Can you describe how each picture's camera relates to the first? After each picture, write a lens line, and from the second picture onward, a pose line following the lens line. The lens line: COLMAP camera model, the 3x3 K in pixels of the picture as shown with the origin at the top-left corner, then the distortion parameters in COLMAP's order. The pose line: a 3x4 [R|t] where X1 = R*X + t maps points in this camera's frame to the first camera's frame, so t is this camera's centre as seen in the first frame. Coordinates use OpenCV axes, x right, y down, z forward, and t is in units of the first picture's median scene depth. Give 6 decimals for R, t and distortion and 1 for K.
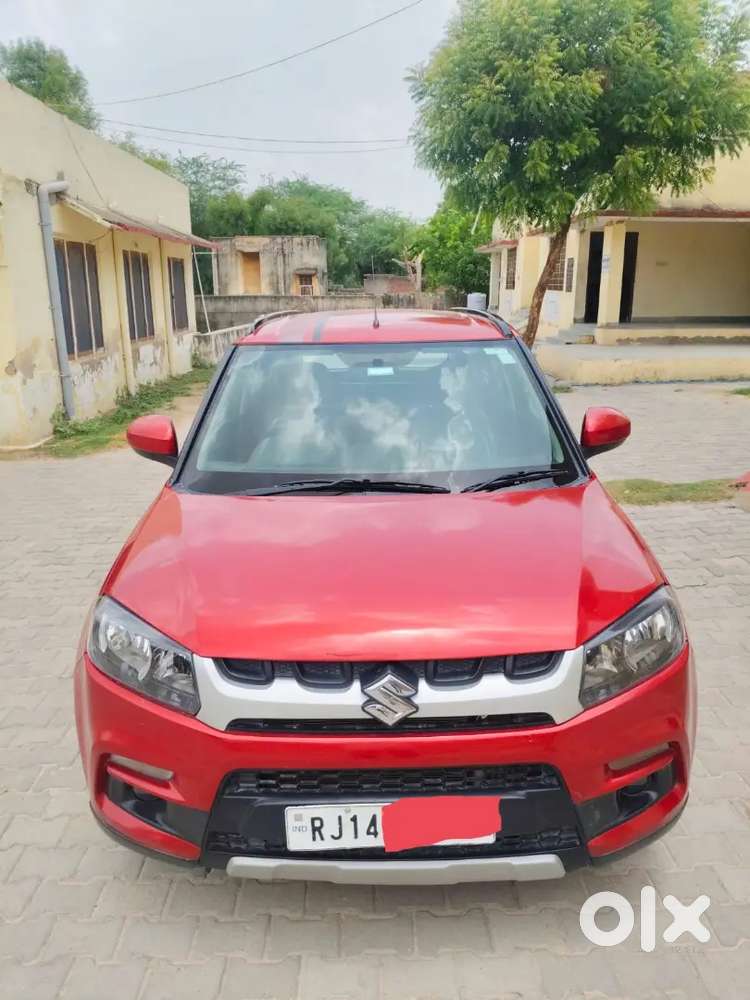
lens RADIAL K [[755.5, 0, 375.0], [0, 755.5, 500.0], [0, 0, 1]] dist [0.033452, -0.074475]
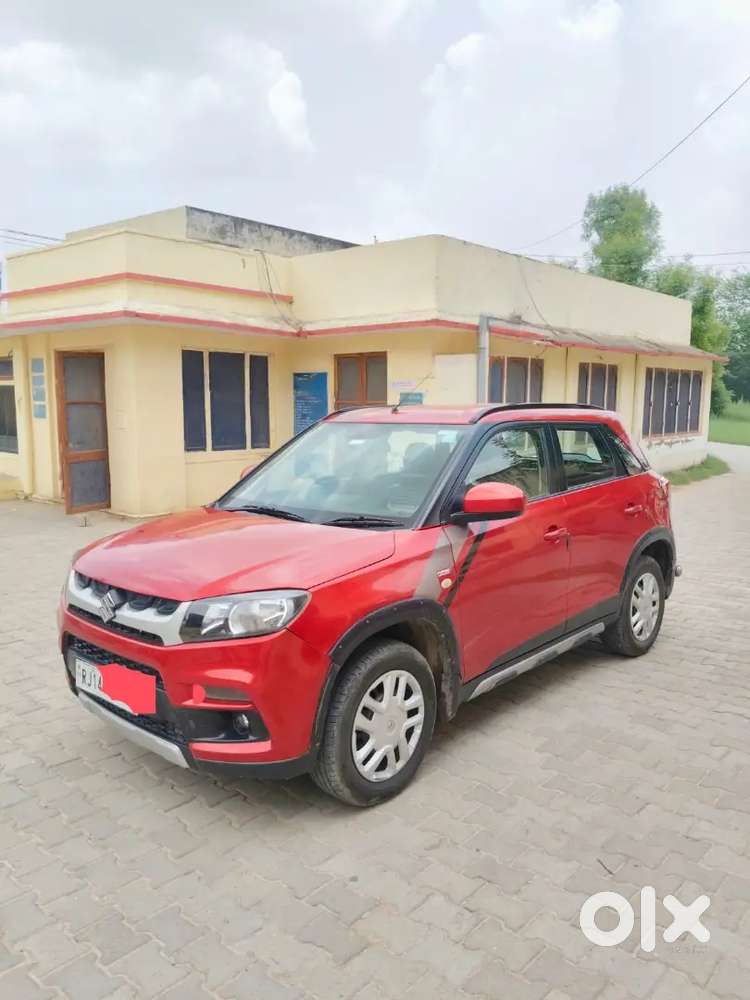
lens RADIAL K [[755.5, 0, 375.0], [0, 755.5, 500.0], [0, 0, 1]] dist [0.033452, -0.074475]
pose [[0.717457, 0.094131, -0.690214, 0.271263], [-0.191557, 0.979289, -0.065563, 0.003672], [0.669747, 0.179254, 0.720629, 0.020089]]
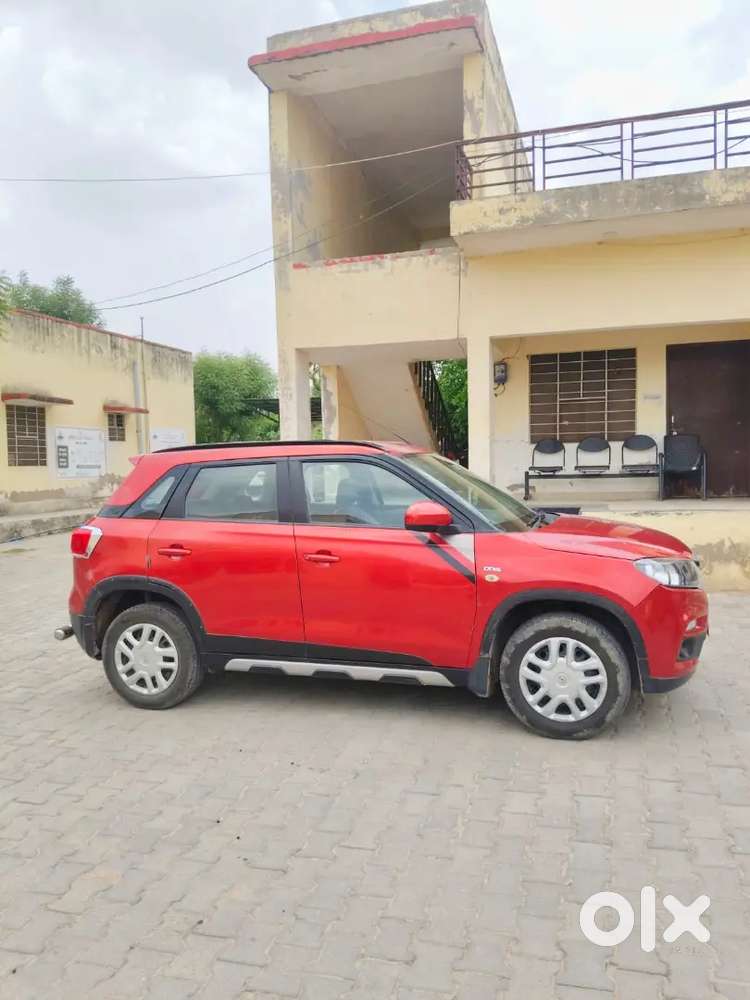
lens RADIAL K [[757.8, 0, 379.9], [0, 757.8, 495.2], [0, 0, 1]] dist [0.088544, -0.189125]
pose [[0.304093, -0.038376, 0.951869, -0.459870], [0.277723, 0.959357, -0.050046, -0.021651], [-0.911261, 0.279574, 0.302392, 0.188738]]
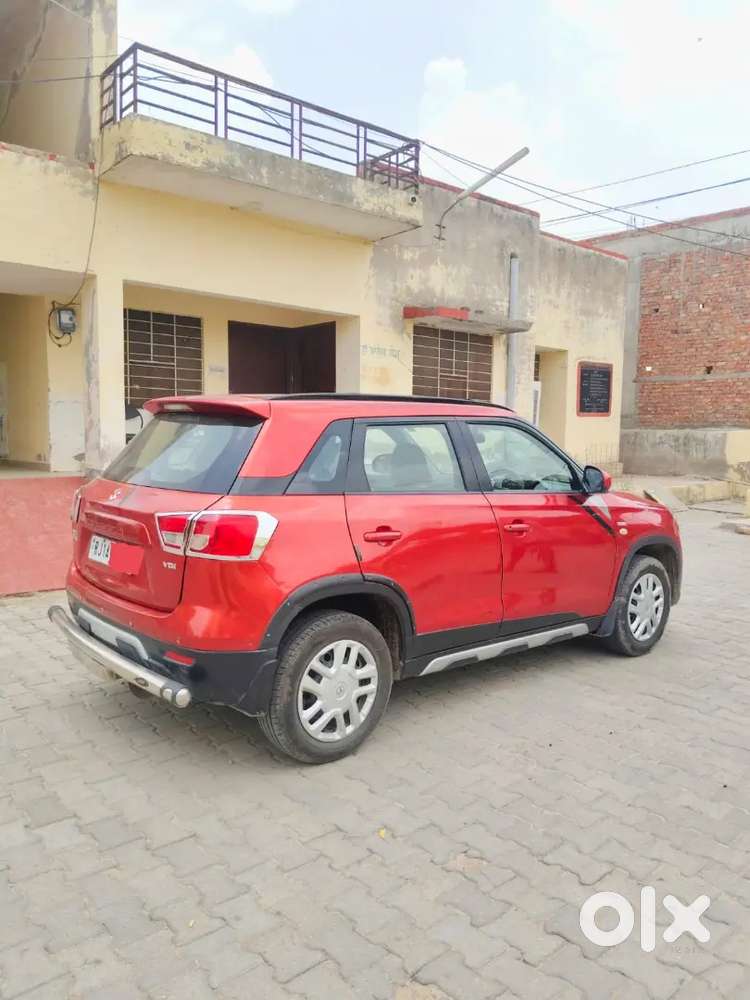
lens RADIAL K [[755.8, 0, 376.8], [0, 755.8, 499.0], [0, 0, 1]] dist [0.065582, -0.142347]
pose [[-0.636318, -0.068477, 0.768382, -0.328114], [0.199623, 0.947509, 0.249753, -0.142144], [-0.745151, 0.312309, -0.589247, 0.625909]]
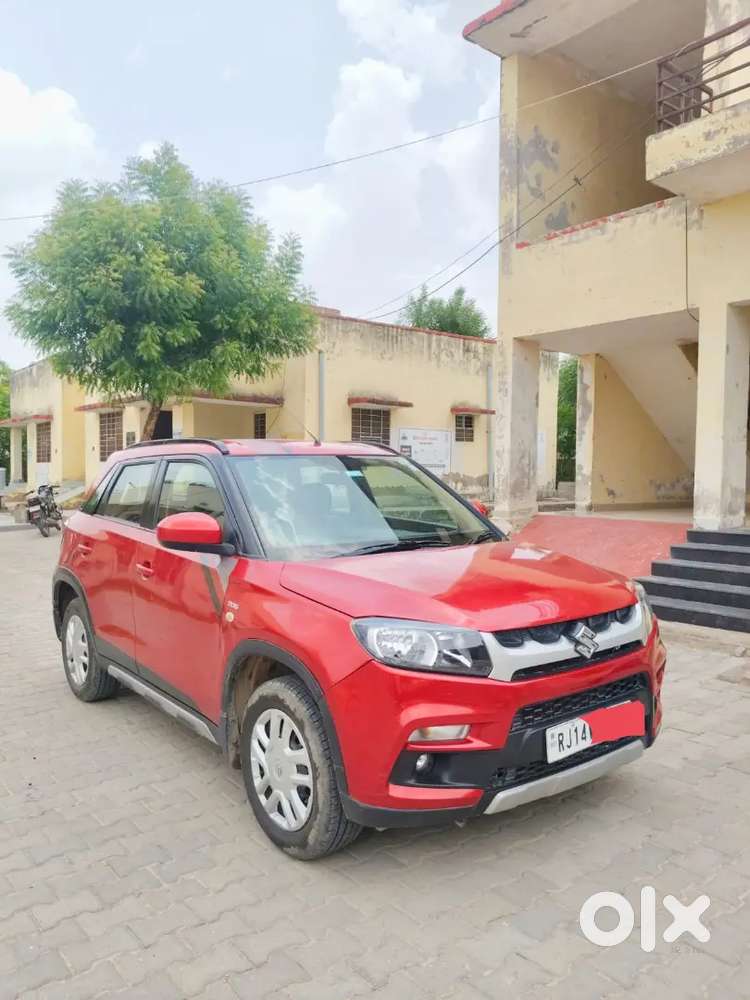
lens RADIAL K [[761.7, 0, 375.6], [0, 761.7, 502.6], [0, 0, 1]] dist [0.003375, -0.027042]
pose [[0.791332, -0.013521, 0.611238, -0.215840], [0.153825, 0.971998, -0.177646, 0.032768], [-0.591720, 0.234601, 0.771252, -0.005408]]
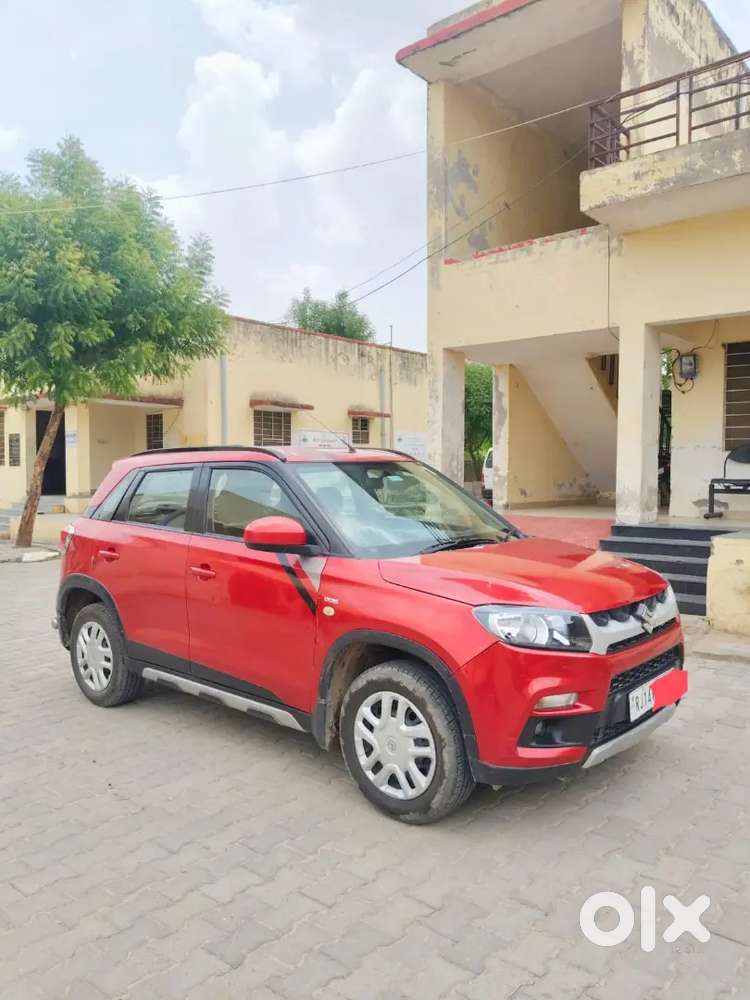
lens RADIAL K [[755.8, 0, 376.8], [0, 755.8, 499.0], [0, 0, 1]] dist [0.065582, -0.142347]
pose [[0.667132, -0.021157, 0.744639, -0.305967], [0.197546, 0.968833, -0.149457, 0.020533], [-0.718269, 0.246808, 0.650520, 0.029445]]
